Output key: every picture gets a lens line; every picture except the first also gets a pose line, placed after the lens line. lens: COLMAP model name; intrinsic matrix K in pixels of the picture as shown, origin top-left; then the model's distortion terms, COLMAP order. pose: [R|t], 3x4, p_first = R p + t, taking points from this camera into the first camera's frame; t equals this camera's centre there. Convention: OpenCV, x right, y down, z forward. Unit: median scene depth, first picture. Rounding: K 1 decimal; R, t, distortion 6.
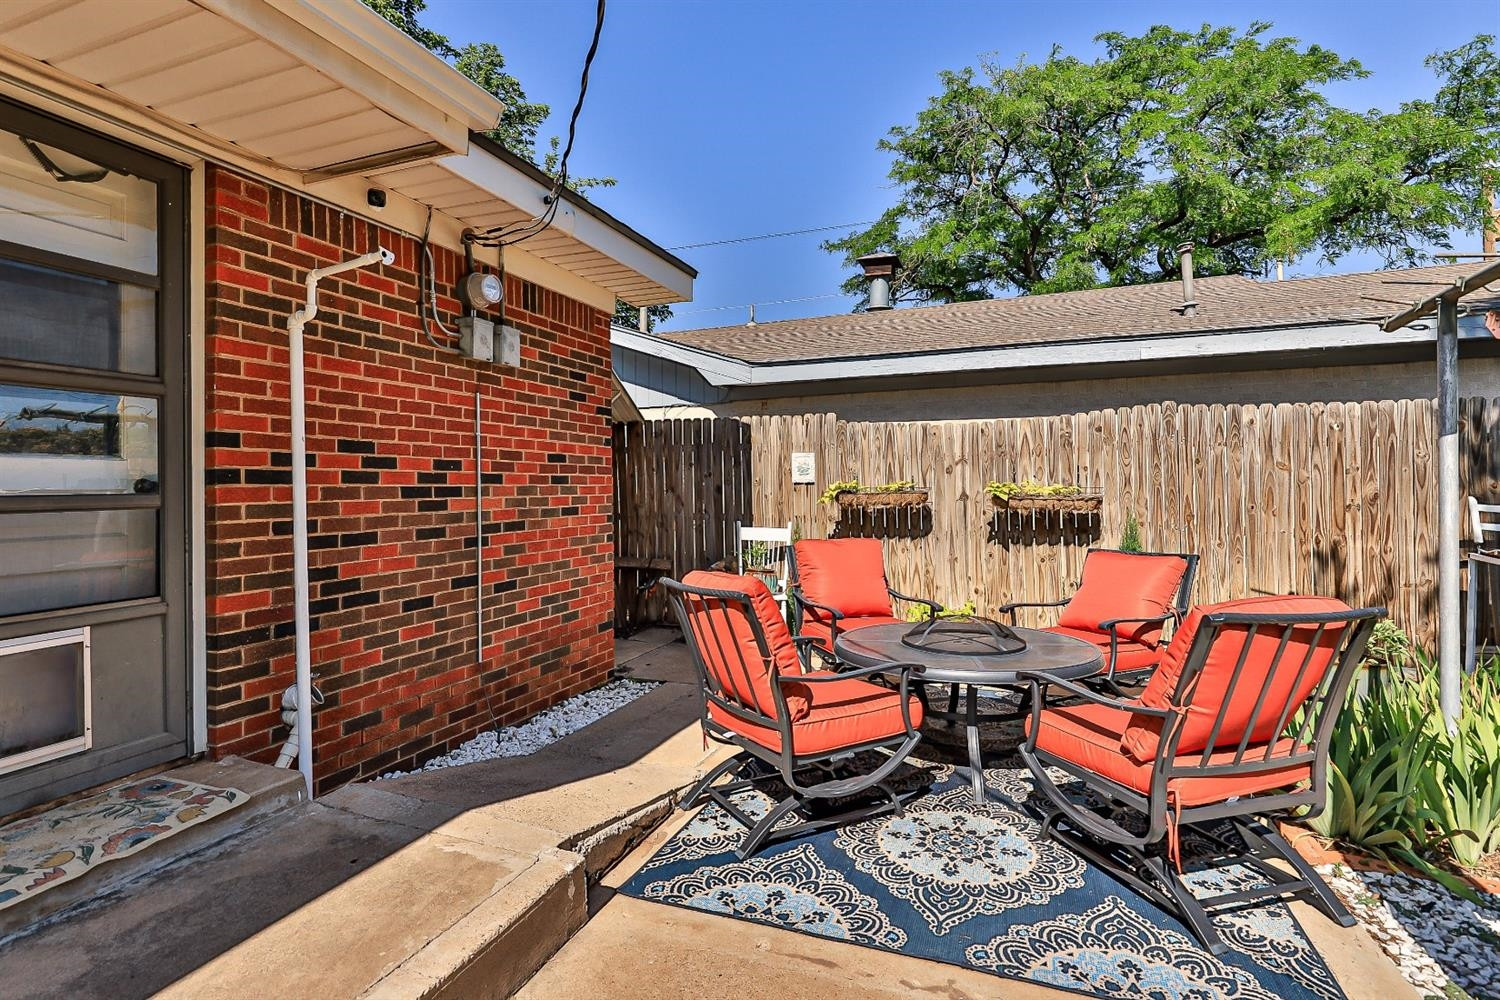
lens RADIAL K [[739.0, 0, 742.5], [0, 739.0, 467.1], [0, 0, 1]] dist [-0.000911, 0.001562]
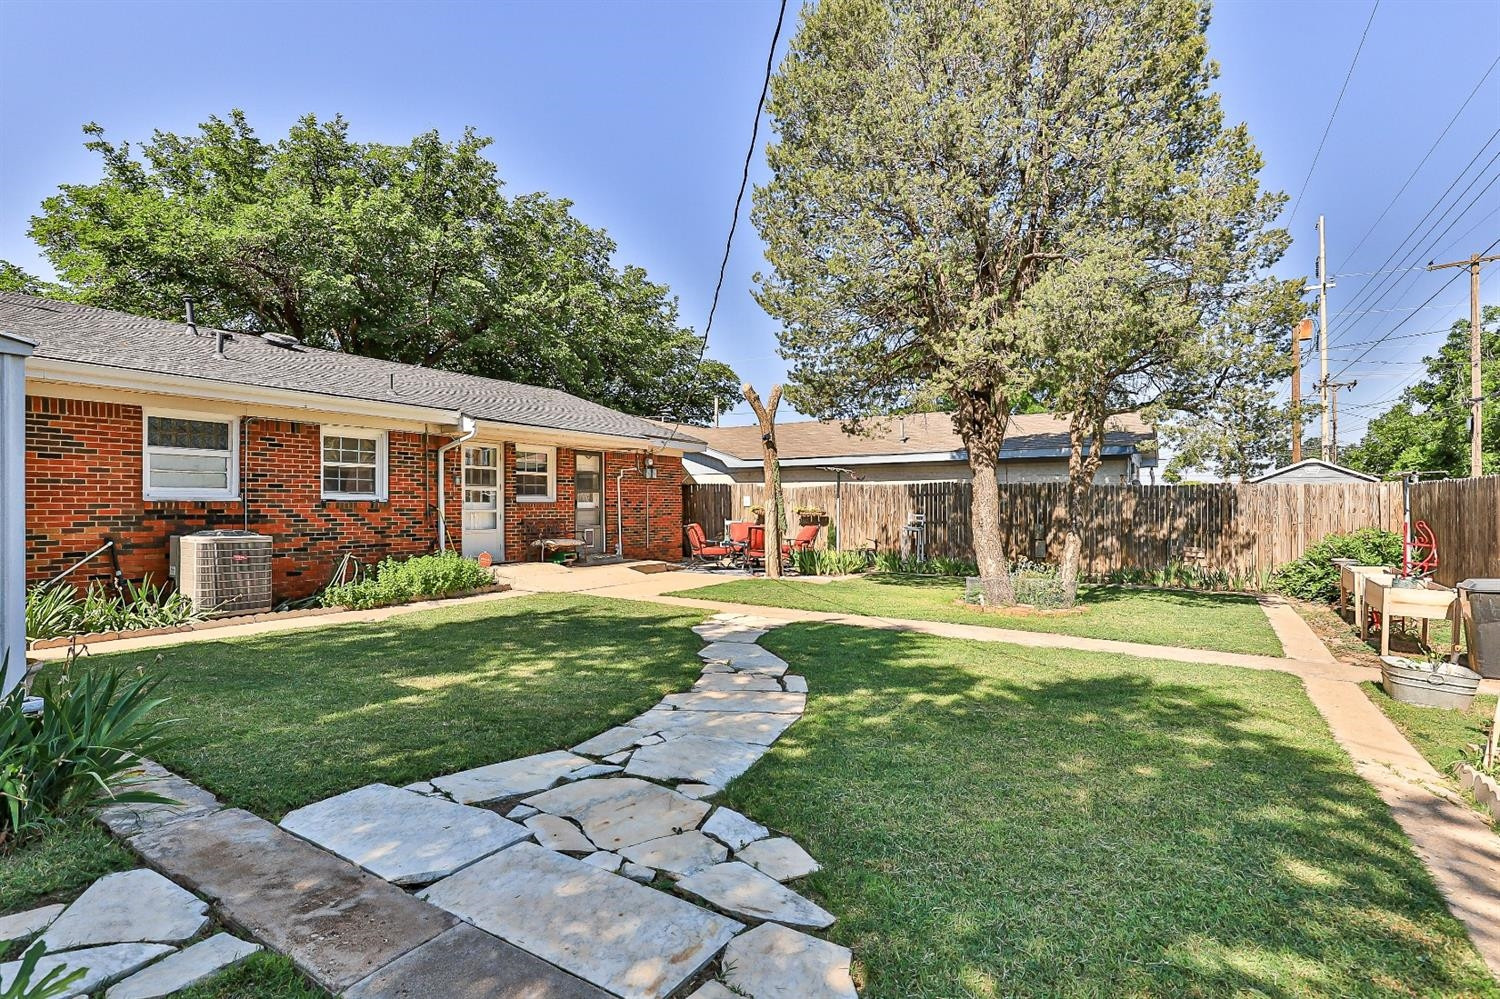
lens RADIAL K [[689.0, 0, 747.8], [0, 689.0, 493.7], [0, 0, 1]] dist [0.007206, -0.001352]
pose [[0.989723, 0.001666, -0.142985, 0.550277], [-0.000269, 0.999952, 0.009788, -0.063866], [0.142994, -0.009649, 0.989676, -1.999235]]
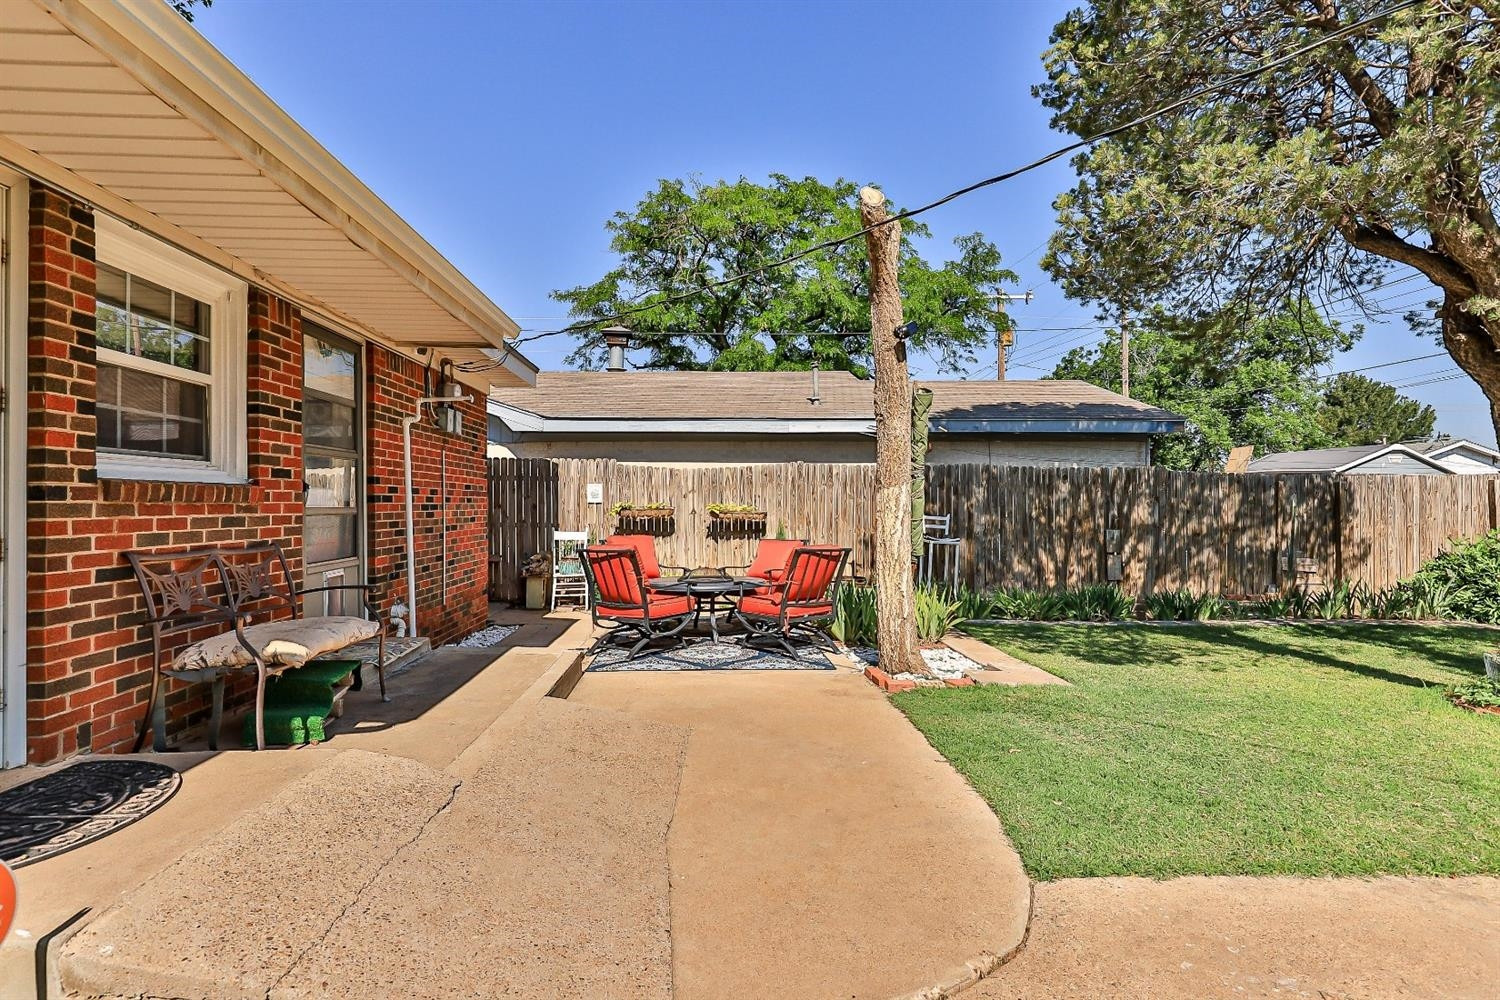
lens RADIAL K [[739.0, 0, 745.7], [0, 739.0, 506.0], [0, 0, 1]] dist [-0.000911, 0.001562]
pose [[0.911840, 0.006326, 0.410496, -0.292653], [-0.017636, 0.999562, 0.023771, -0.016019], [-0.410166, -0.028915, 0.911552, -0.604308]]
